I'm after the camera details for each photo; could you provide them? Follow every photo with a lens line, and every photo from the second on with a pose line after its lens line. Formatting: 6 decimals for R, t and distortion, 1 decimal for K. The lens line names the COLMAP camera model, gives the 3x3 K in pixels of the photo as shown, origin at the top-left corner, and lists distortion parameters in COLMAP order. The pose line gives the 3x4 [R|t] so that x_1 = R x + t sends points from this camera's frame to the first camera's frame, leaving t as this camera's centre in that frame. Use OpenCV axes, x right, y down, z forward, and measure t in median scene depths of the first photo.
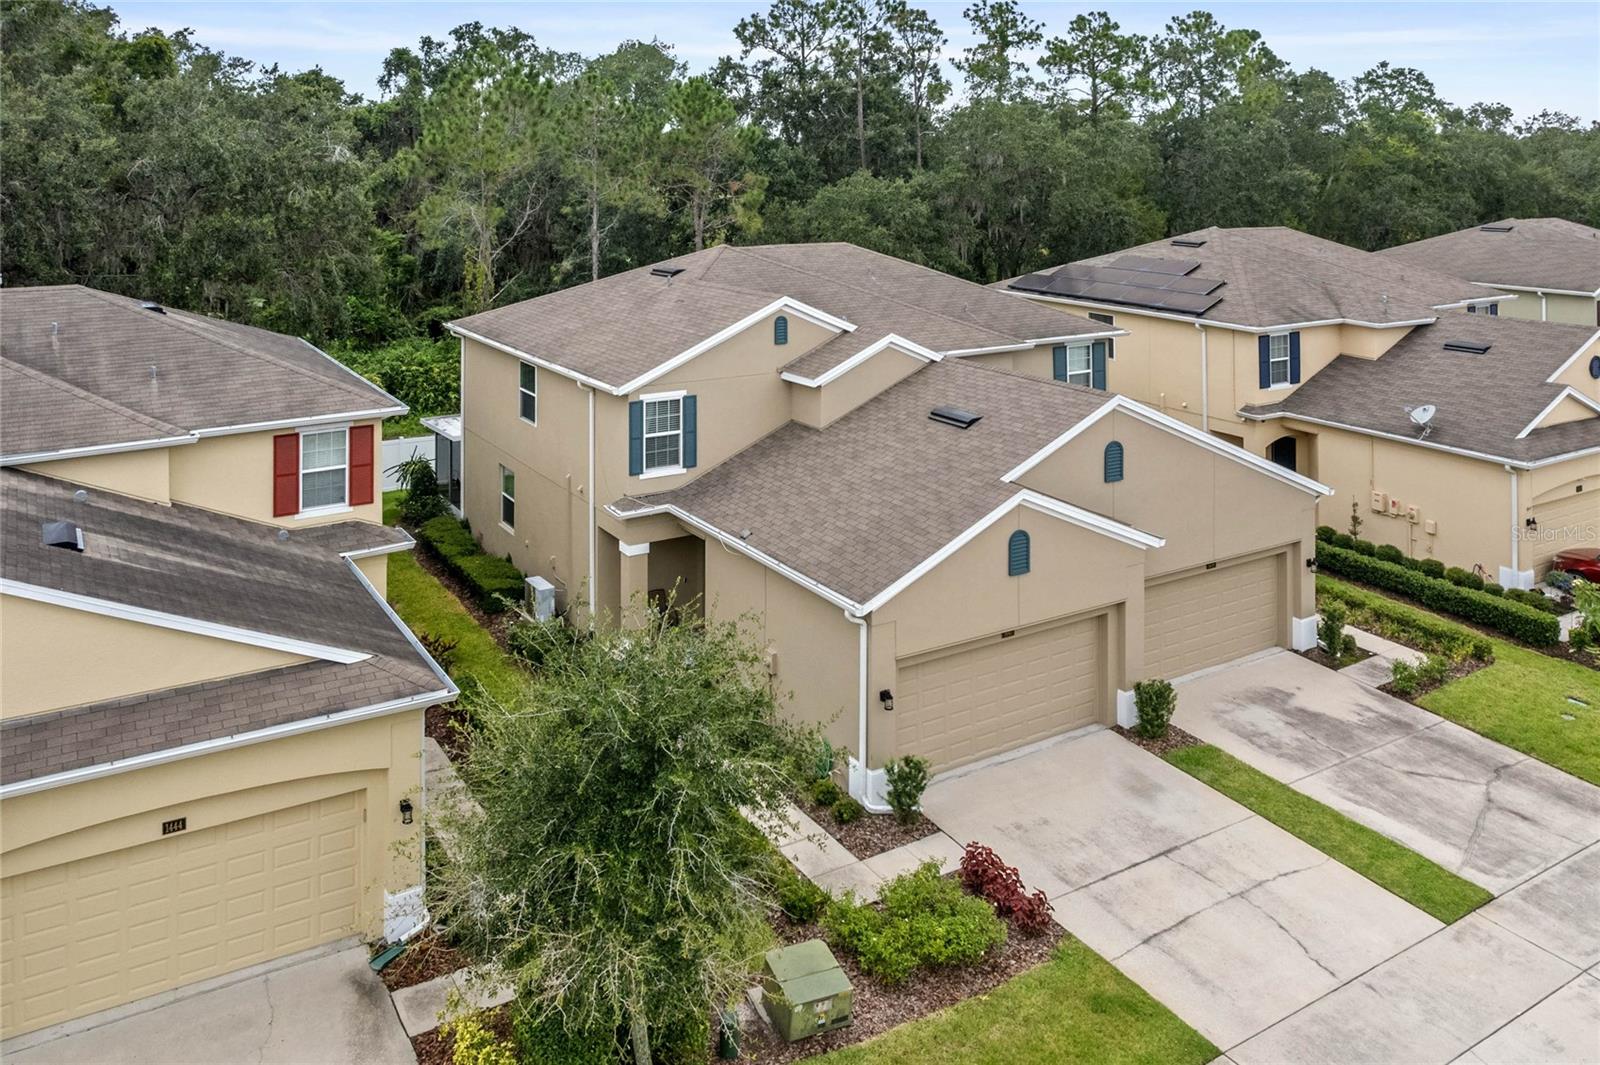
lens RADIAL K [[1240.7, 0, 761.7], [0, 1240.7, 139.3], [0, 0, 1]] dist [-0.015789, -0.011428]
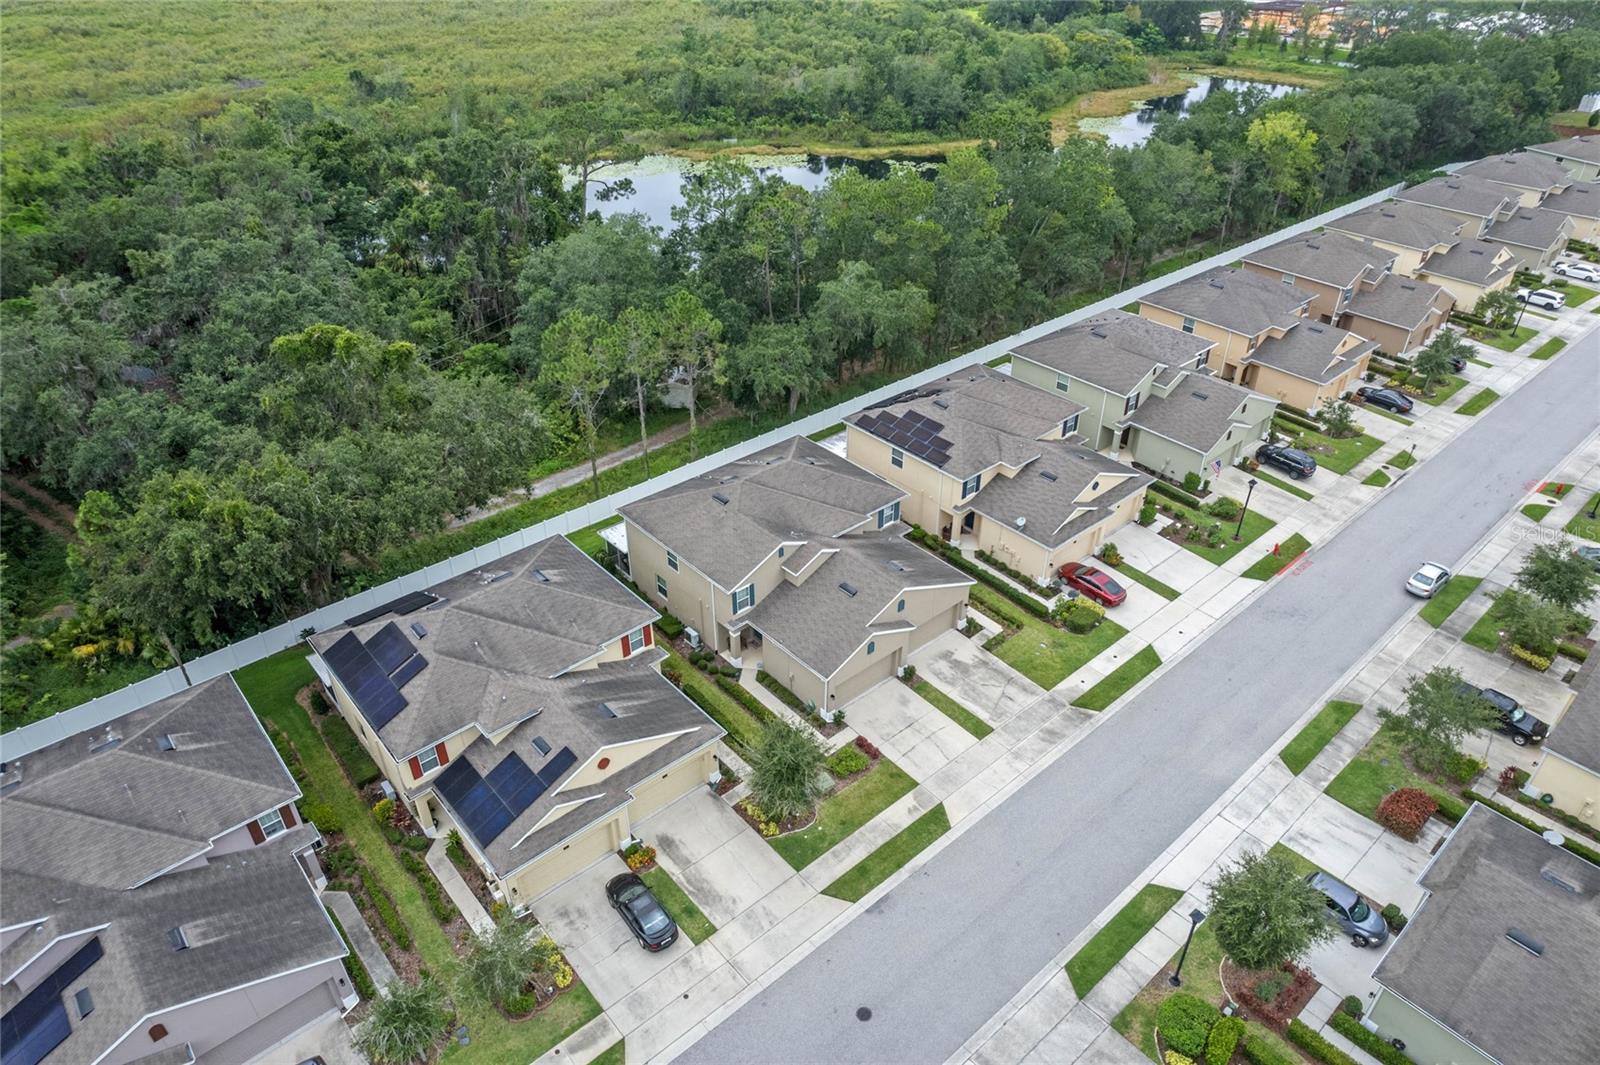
lens RADIAL K [[1029.5, 0, 778.5], [0, 1029.5, 530.9], [0, 0, 1]] dist [-0.002332, -0.001410]
pose [[0.985508, -0.100893, 0.136364, -0.332088], [0.006033, 0.824227, 0.566228, -1.312306], [-0.169523, -0.557199, 0.812890, -0.878069]]
